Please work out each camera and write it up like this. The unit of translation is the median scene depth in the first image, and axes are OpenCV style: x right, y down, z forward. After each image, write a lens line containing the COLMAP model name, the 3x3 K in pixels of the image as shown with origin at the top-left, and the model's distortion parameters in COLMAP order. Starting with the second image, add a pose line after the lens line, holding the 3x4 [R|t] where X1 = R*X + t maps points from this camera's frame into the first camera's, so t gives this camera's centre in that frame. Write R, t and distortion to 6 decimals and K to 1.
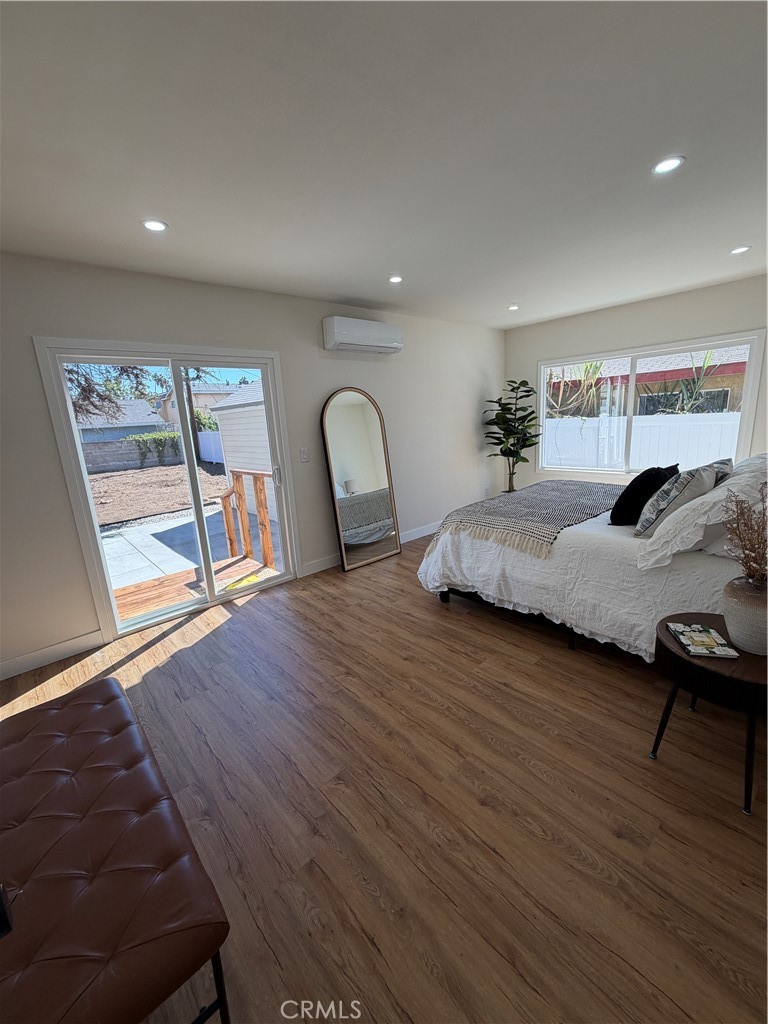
lens RADIAL K [[407.3, 0, 382.8], [0, 407.3, 509.4], [0, 0, 1]] dist [-0.000160, 0.000475]
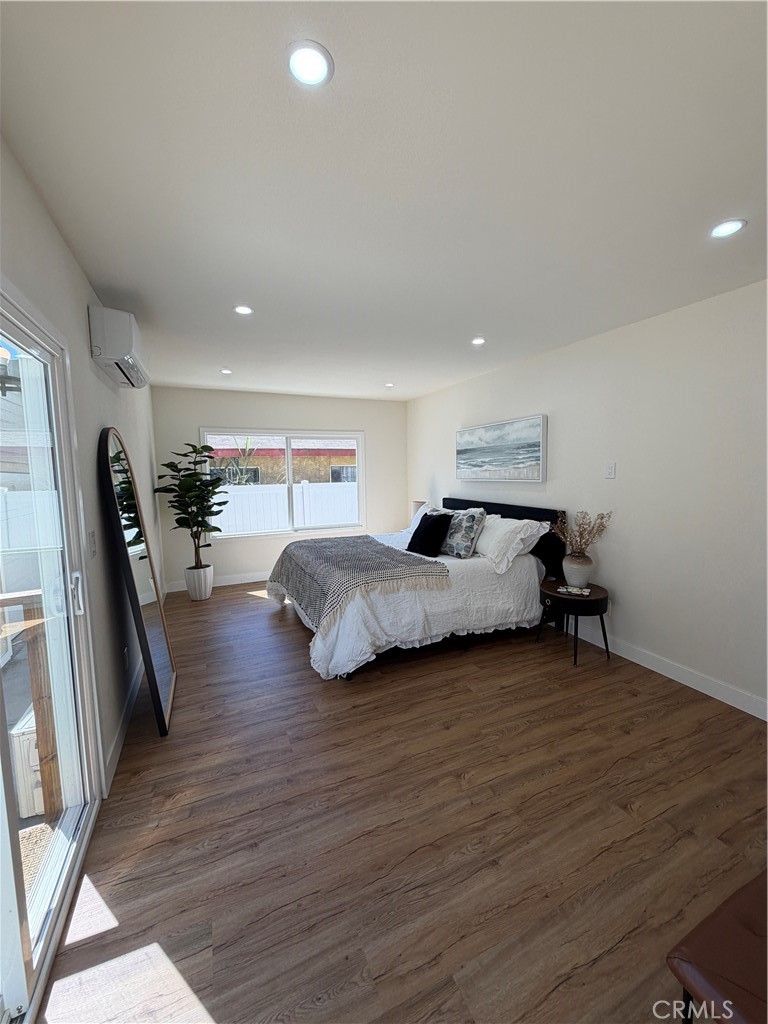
lens RADIAL K [[407.3, 0, 382.8], [0, 407.3, 509.4], [0, 0, 1]] dist [-0.000160, 0.000475]
pose [[0.307071, -0.039801, 0.950854, -0.837400], [0.208702, 0.977621, -0.026477, -0.126365], [-0.928521, 0.206576, 0.308506, 0.726106]]
